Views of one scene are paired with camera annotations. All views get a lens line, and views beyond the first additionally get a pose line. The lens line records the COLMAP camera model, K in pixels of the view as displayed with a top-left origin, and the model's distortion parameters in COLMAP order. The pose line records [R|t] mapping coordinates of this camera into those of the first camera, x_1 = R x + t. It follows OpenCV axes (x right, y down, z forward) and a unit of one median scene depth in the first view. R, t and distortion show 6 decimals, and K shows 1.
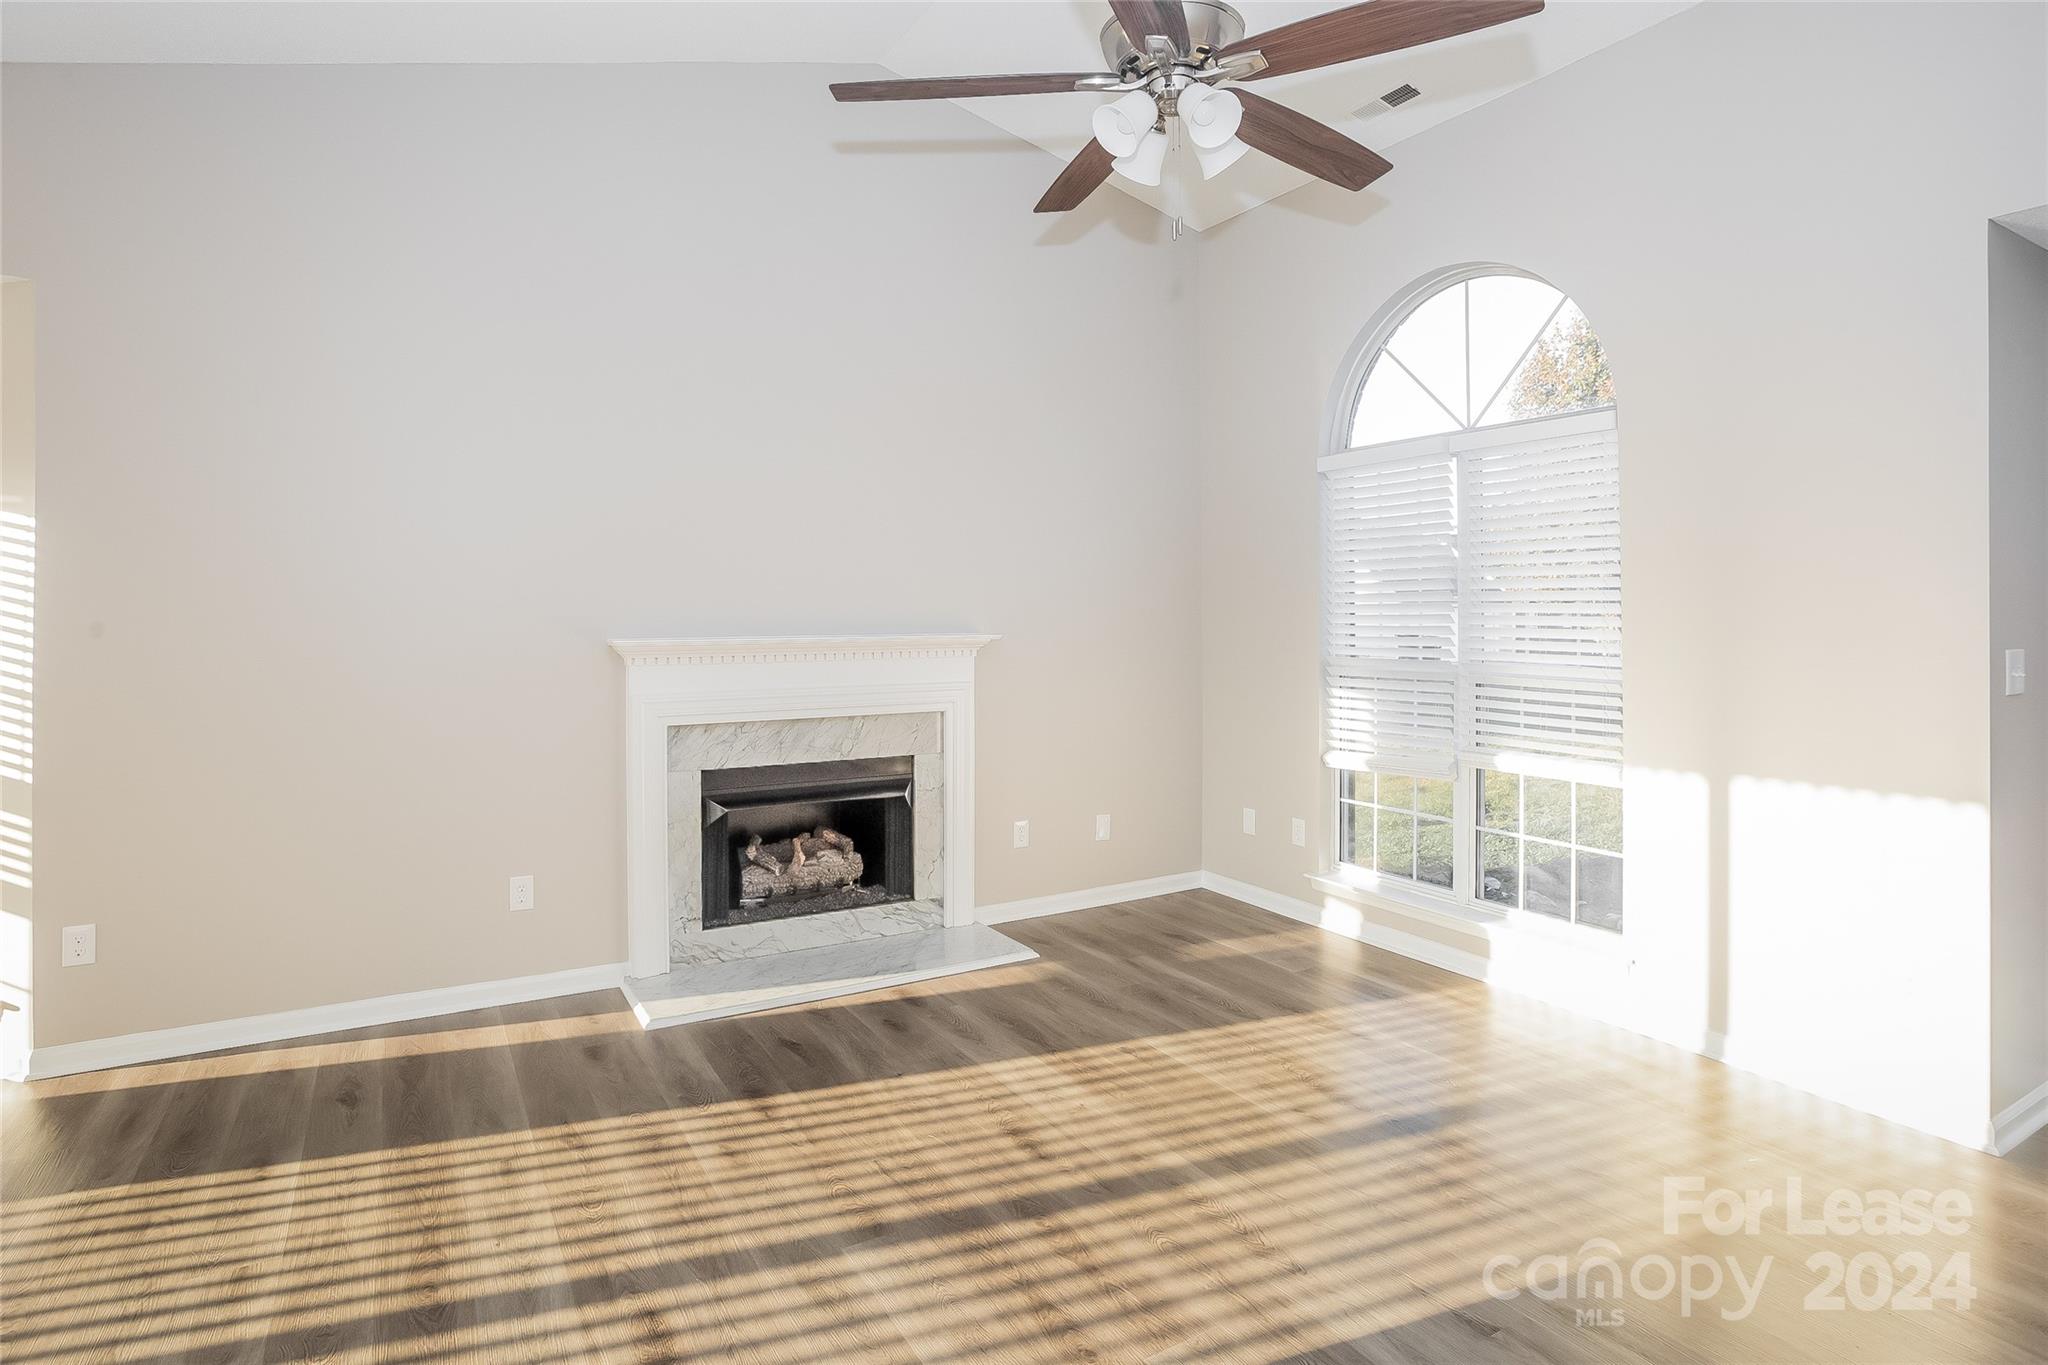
lens RADIAL K [[1068.9, 0, 1041.1], [0, 1068.9, 598.1], [0, 0, 1]] dist [-0.049379, 0.000142]
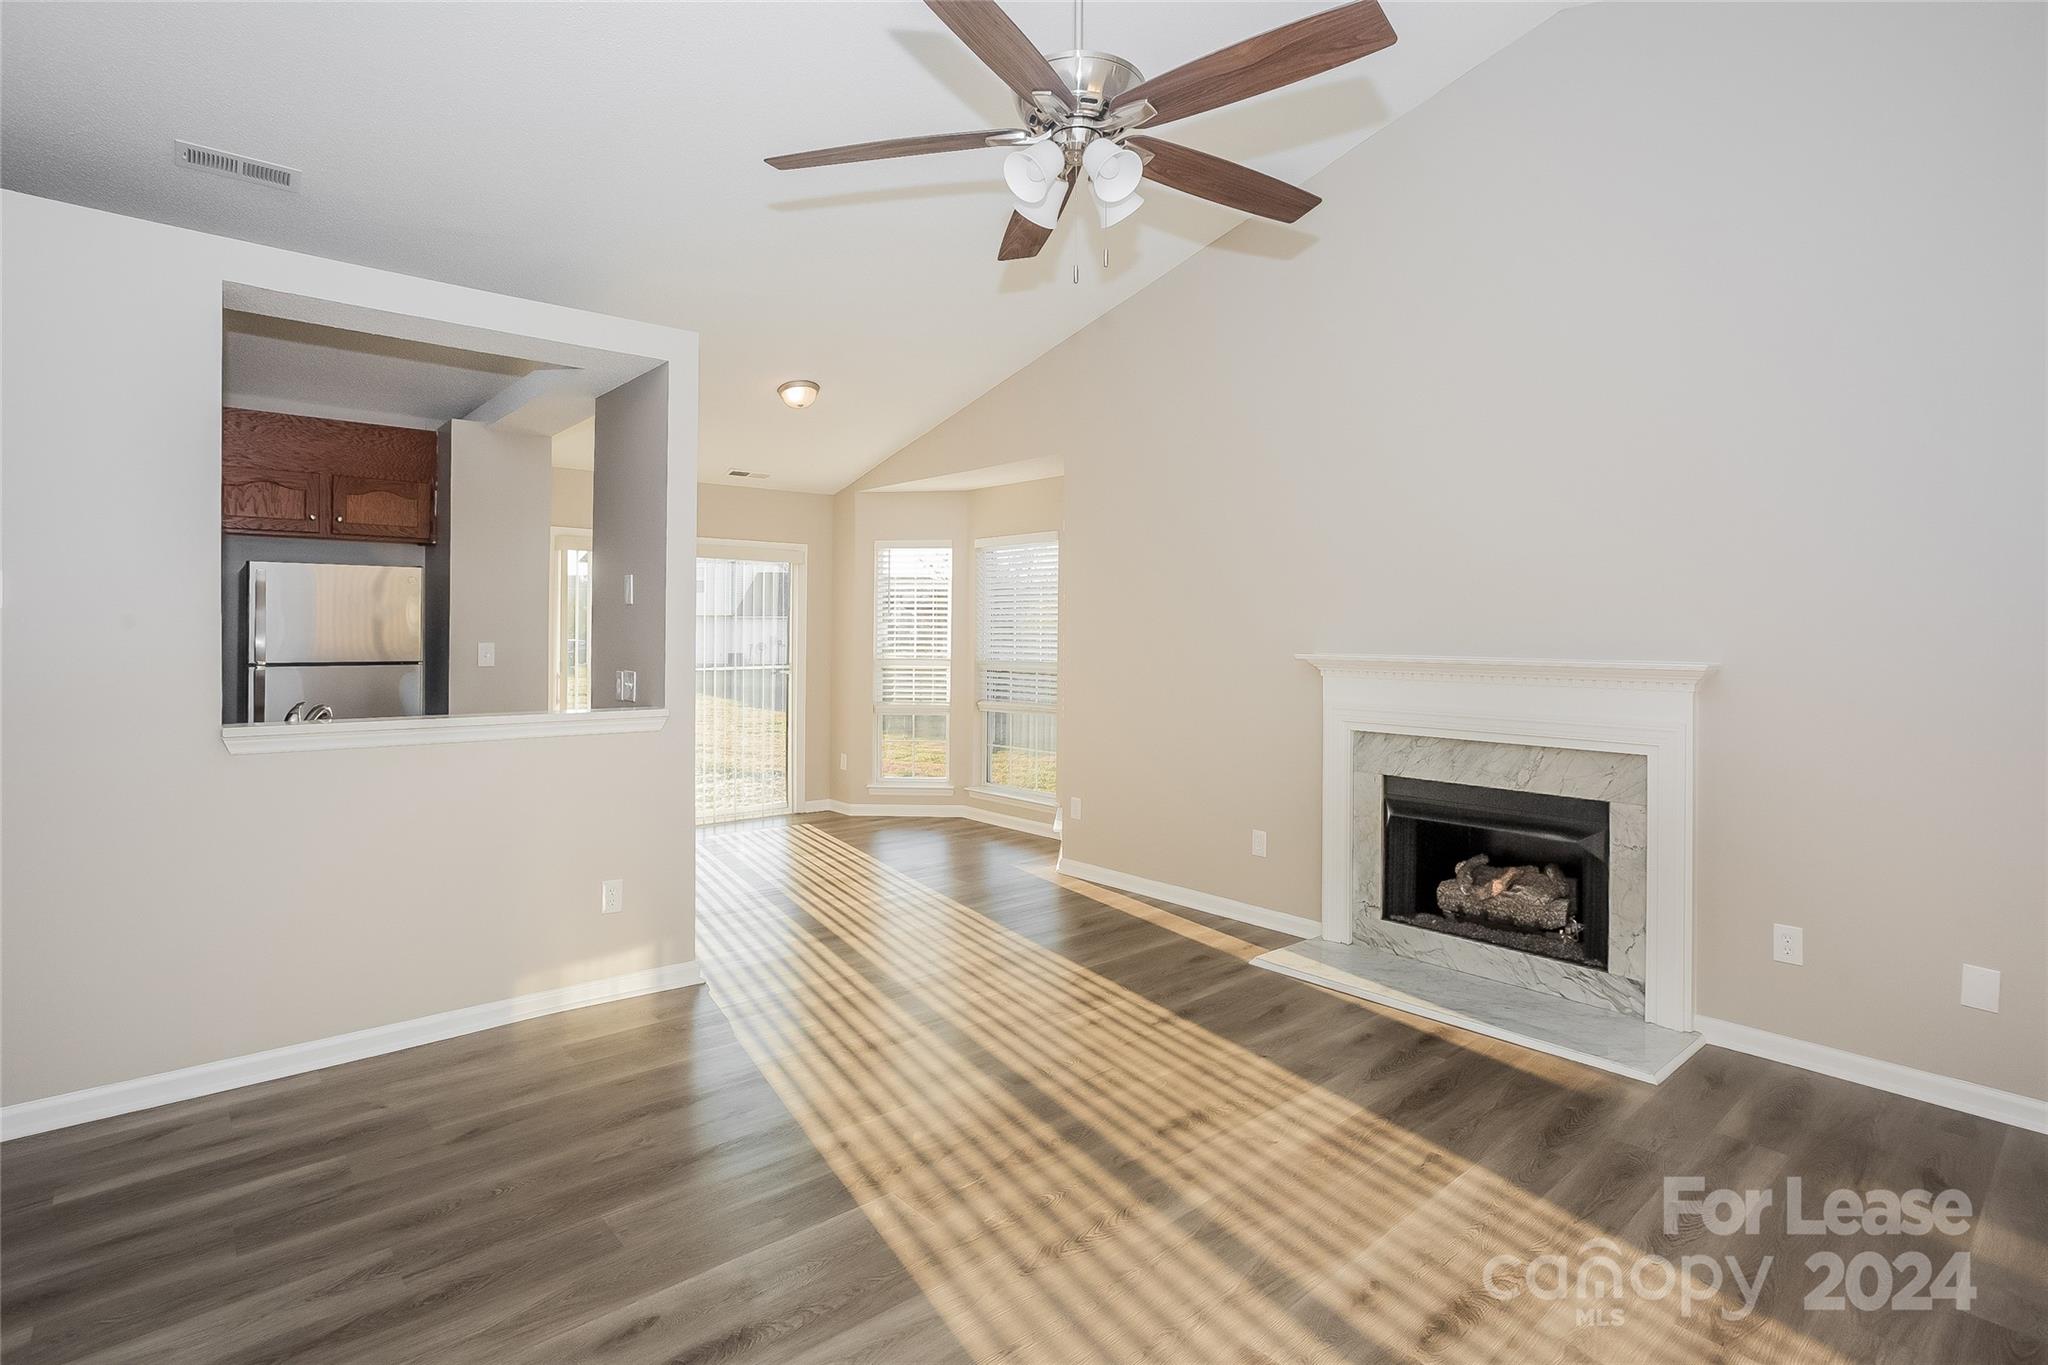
lens RADIAL K [[1025.0, 0, 1026.9], [0, 1025.0, 633.9], [0, 0, 1]] dist [-0.039713, 0.000279]
pose [[0.169000, 0.002862, -0.985612, 0.739094], [0.004976, 0.999981, 0.003757, 0.010689], [0.985603, -0.005539, 0.168983, 0.508758]]
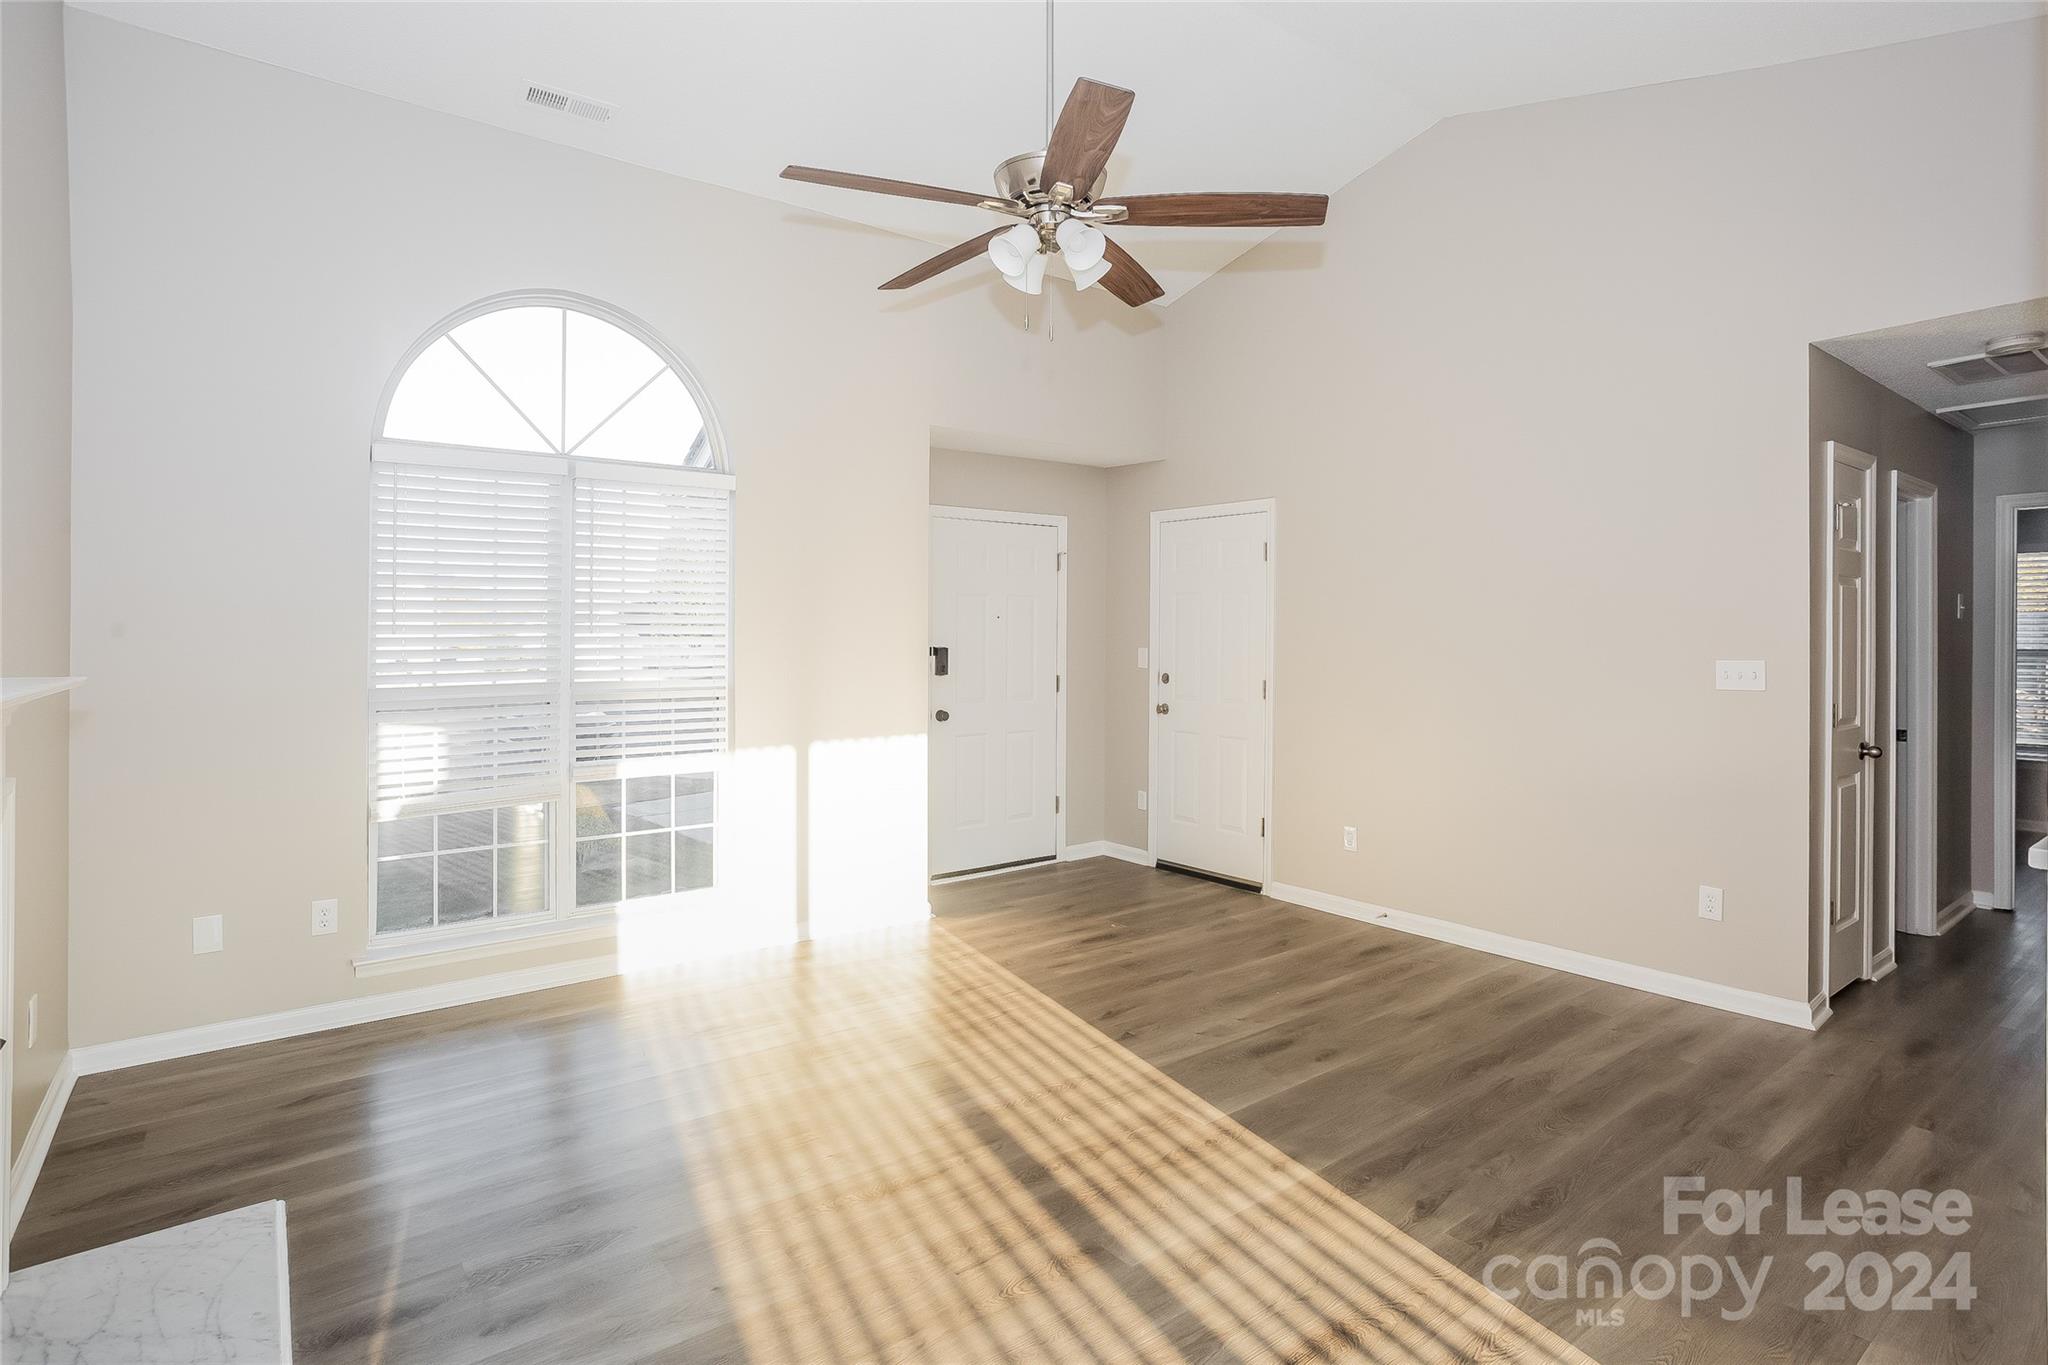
lens RADIAL K [[1025.0, 0, 1026.9], [0, 1025.0, 633.9], [0, 0, 1]] dist [-0.039713, 0.000279]
pose [[-0.103087, -0.004245, 0.994663, -0.713256], [-0.008055, 0.999962, 0.003433, 0.008311], [-0.994640, -0.007658, -0.103118, 0.754031]]
